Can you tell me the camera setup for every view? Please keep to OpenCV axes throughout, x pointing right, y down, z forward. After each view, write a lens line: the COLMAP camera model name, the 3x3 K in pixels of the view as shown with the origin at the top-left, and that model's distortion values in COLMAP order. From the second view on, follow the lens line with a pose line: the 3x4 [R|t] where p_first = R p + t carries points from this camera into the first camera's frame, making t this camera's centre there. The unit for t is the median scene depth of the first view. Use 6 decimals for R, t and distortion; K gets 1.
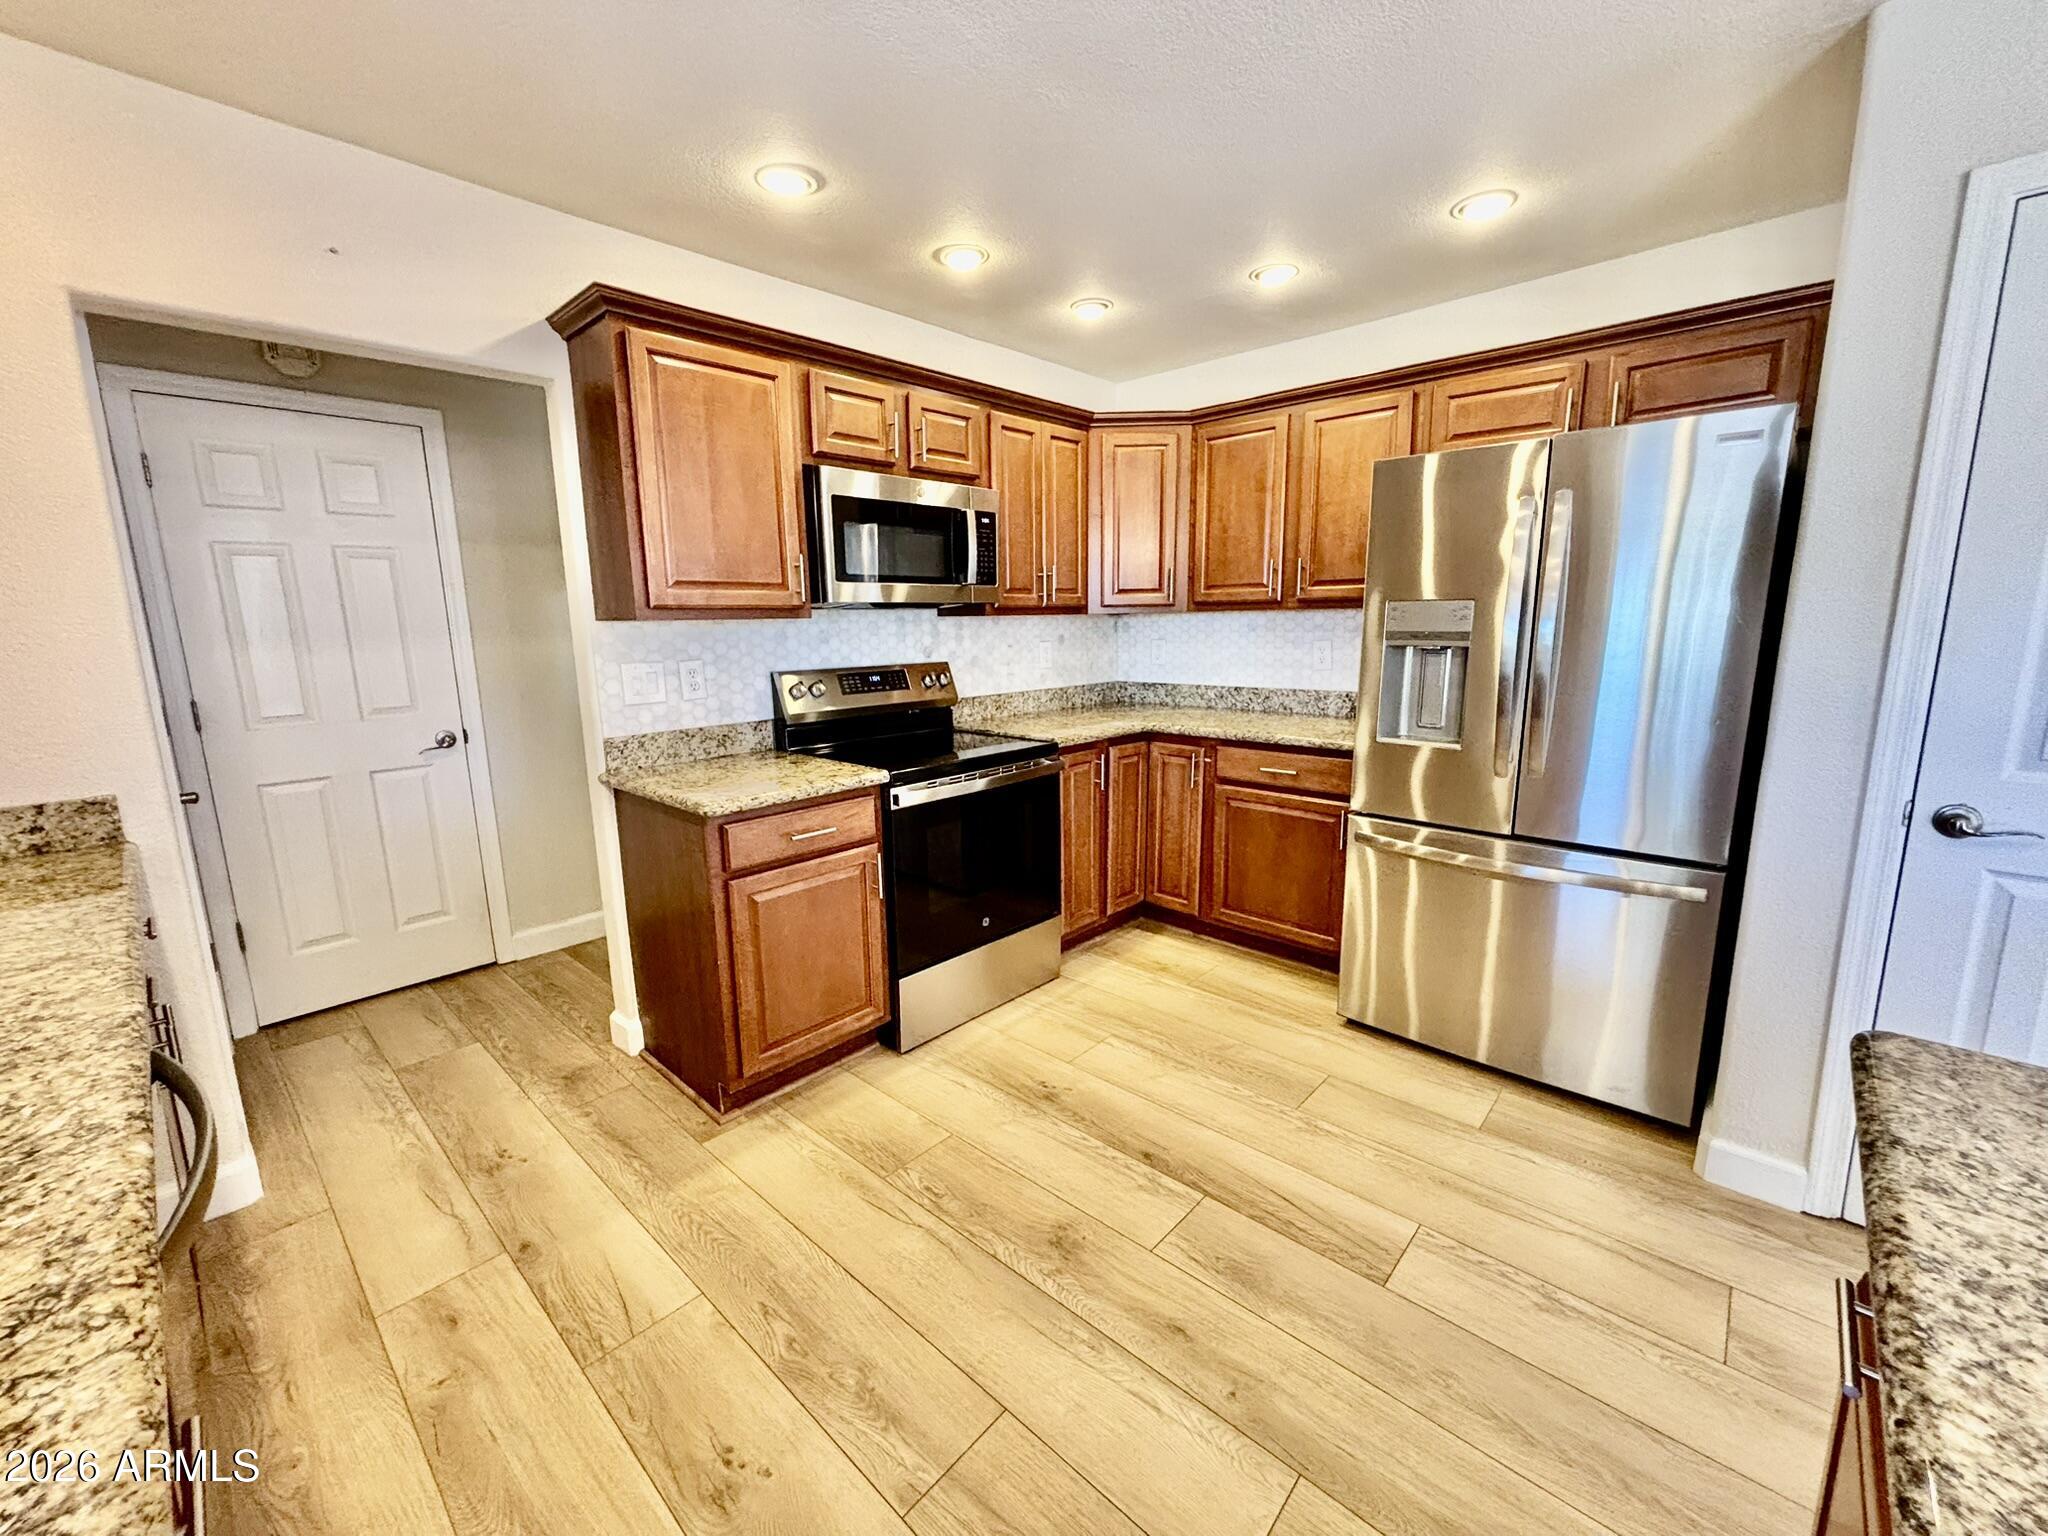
lens RADIAL K [[825.2, 0, 1020.8], [0, 825.2, 765.8], [0, 0, 1]] dist [-0.003365, -0.000747]
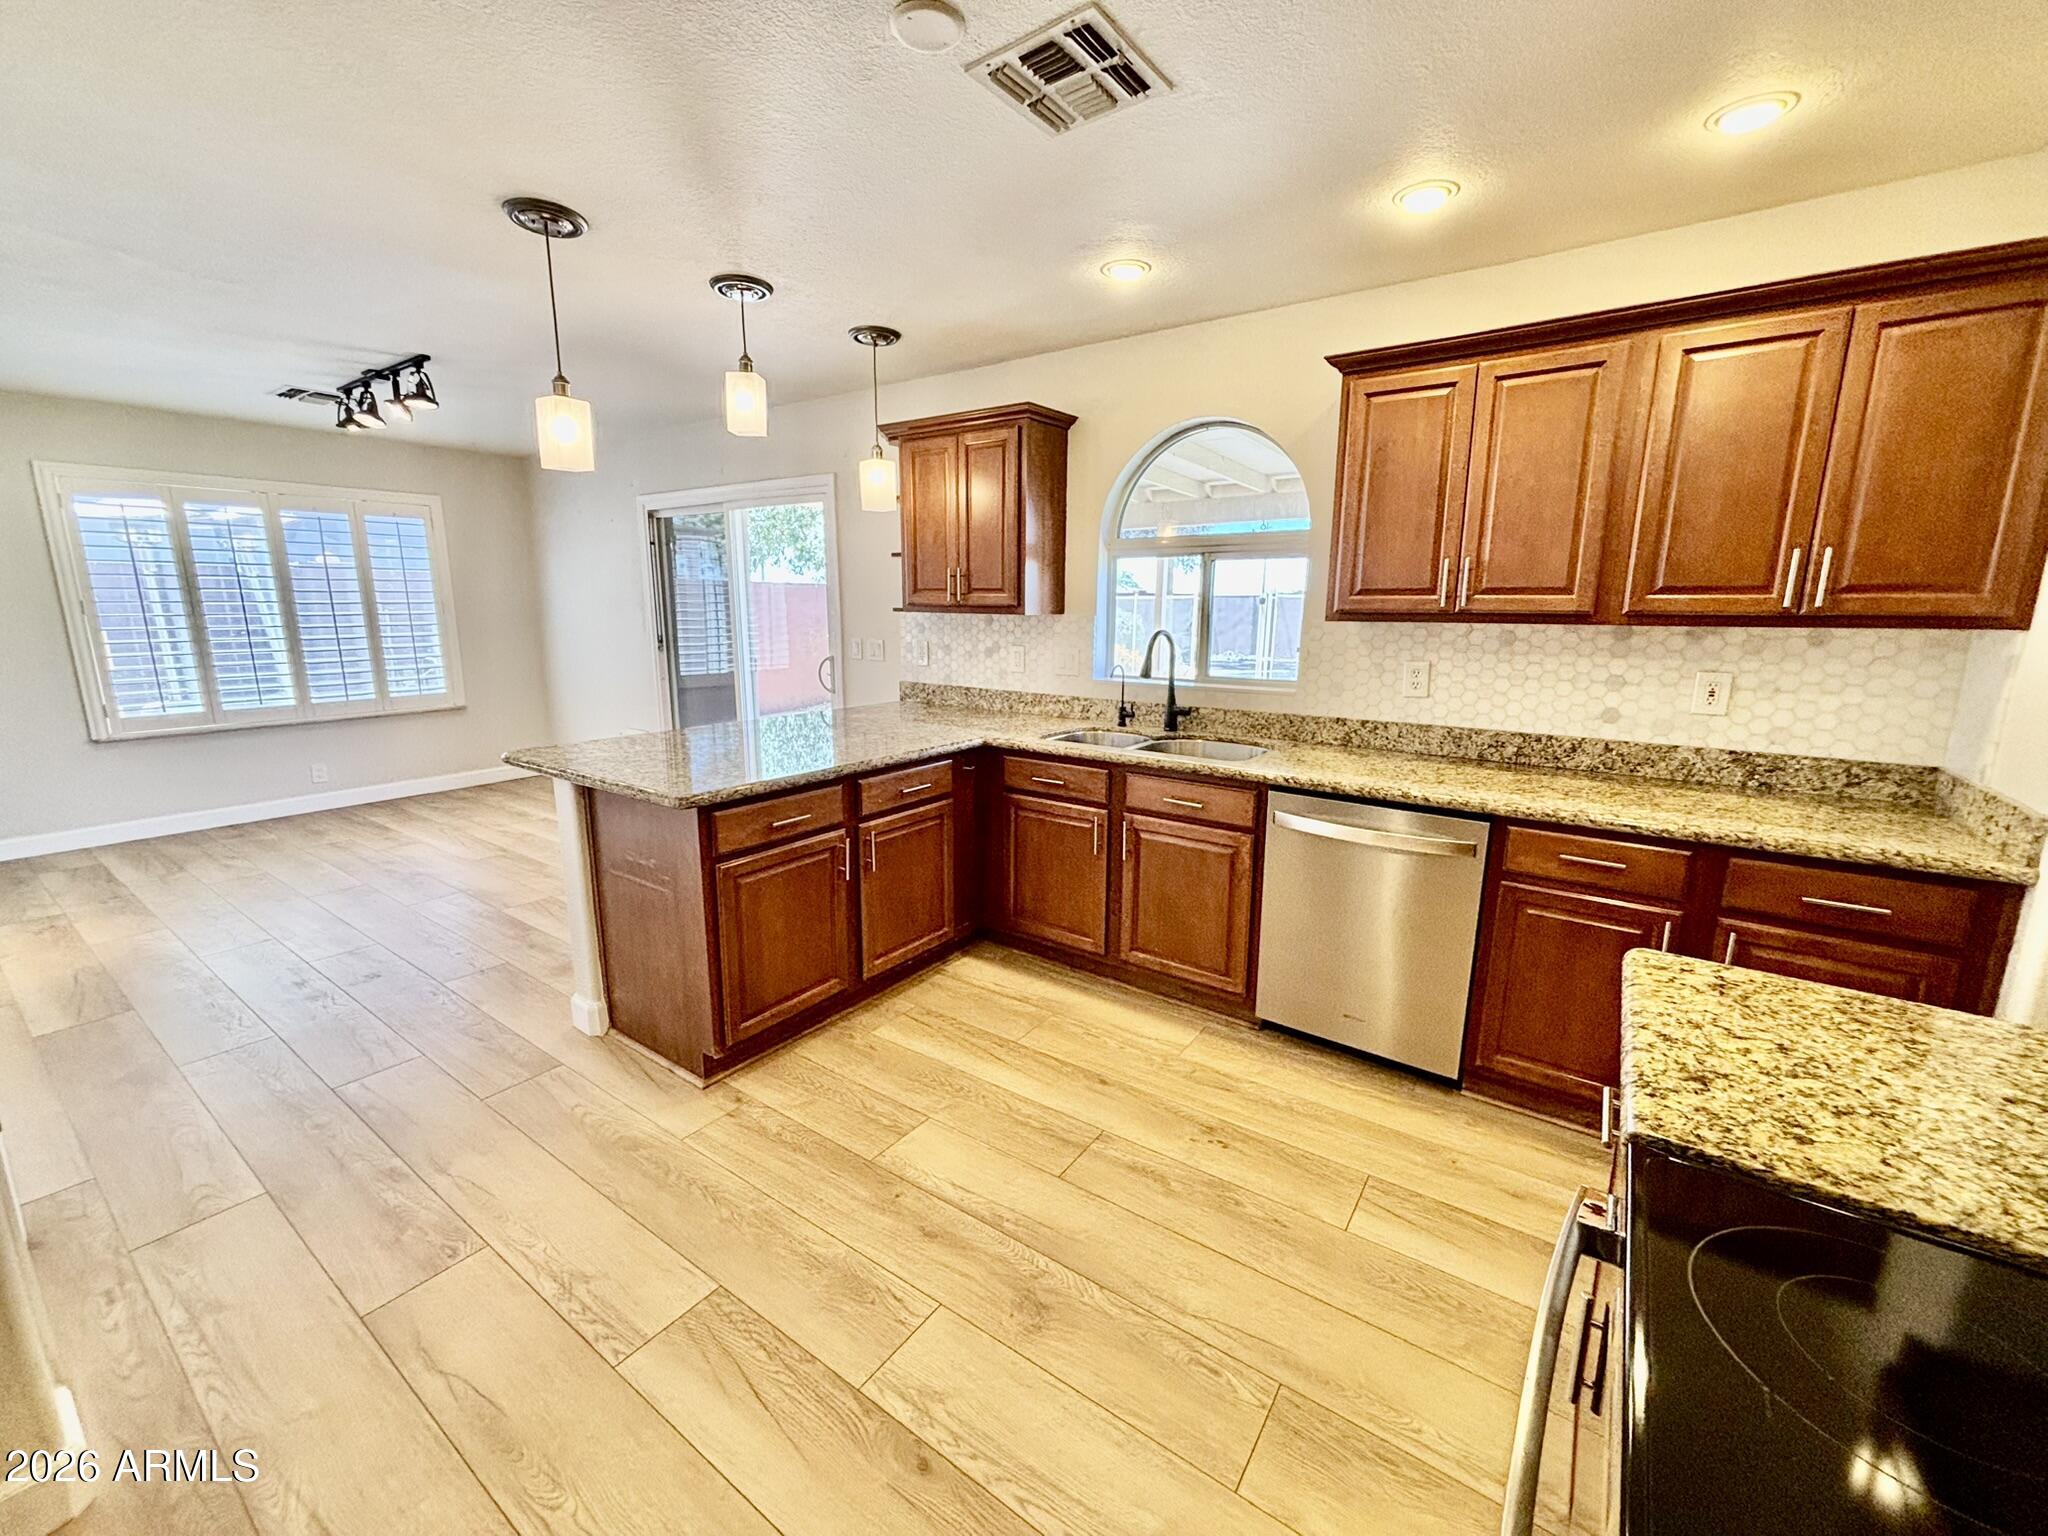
lens RADIAL K [[822.9, 0, 1024.0], [0, 822.9, 768.0], [0, 0, 1]] dist [0.001122, -0.000062]
pose [[-0.991521, 0.036032, -0.124852, 0.132994], [-0.012613, 0.929568, 0.368434, -0.284783], [0.129333, 0.366885, -0.921232, 1.389928]]
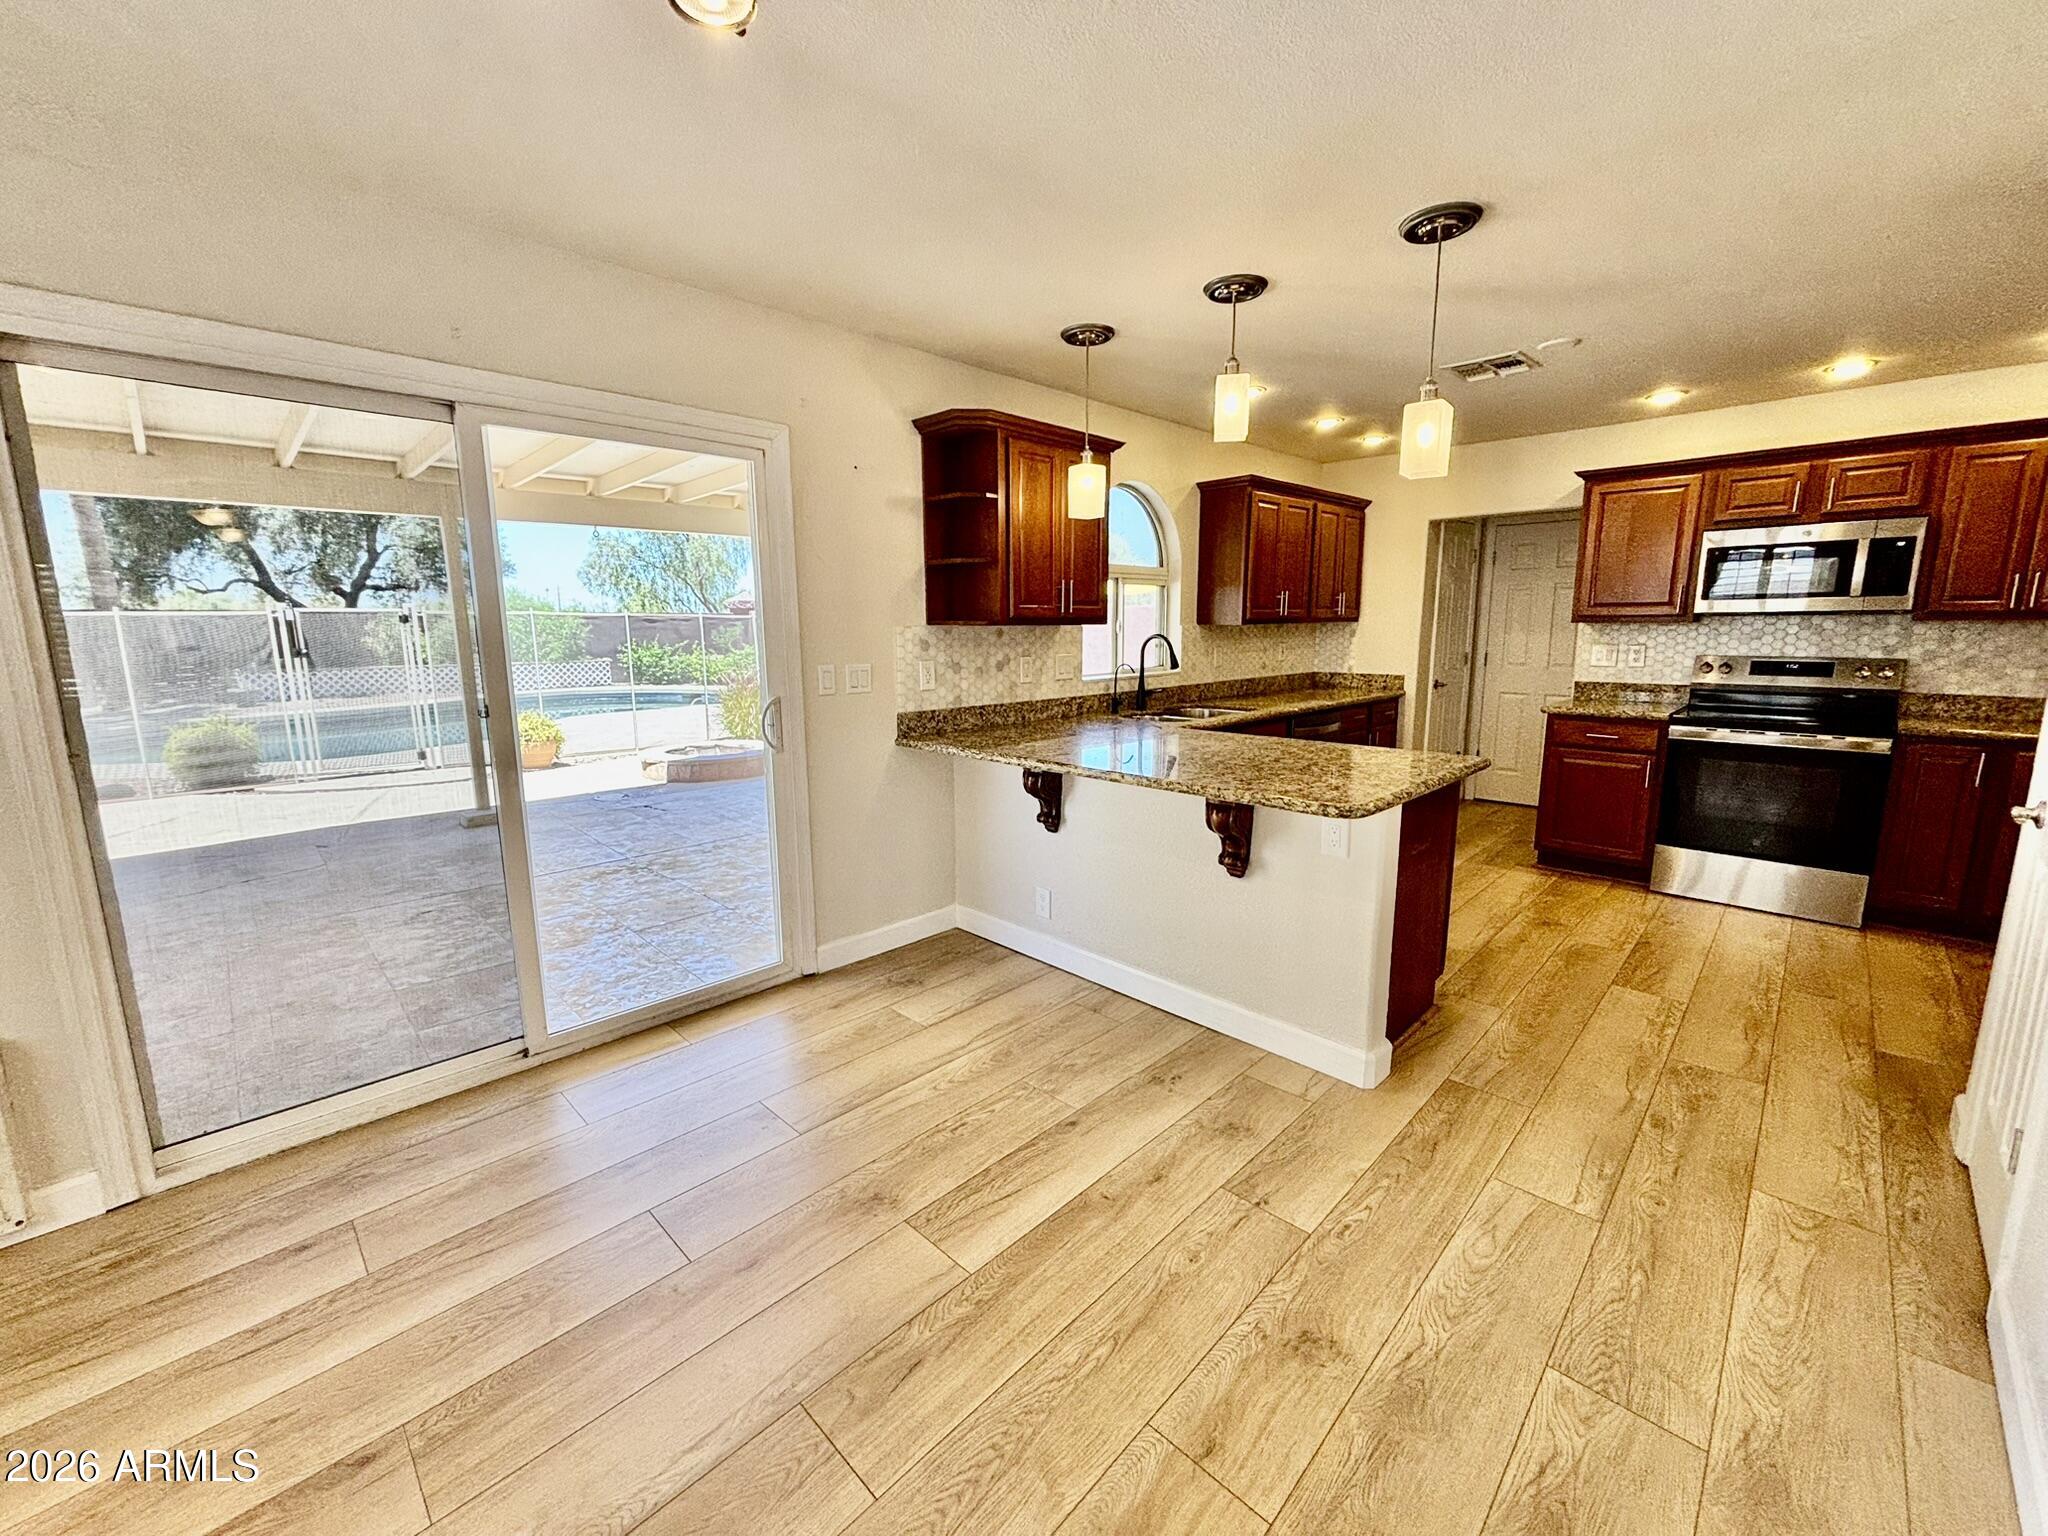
lens RADIAL K [[822.9, 0, 1024.0], [0, 822.9, 768.0], [0, 0, 1]] dist [0.001122, -0.000062]
pose [[-0.030610, 0.191286, -0.981057, 1.763251], [-0.169507, 0.966306, 0.193699, 0.013211], [0.985053, 0.172225, 0.002846, -0.329835]]
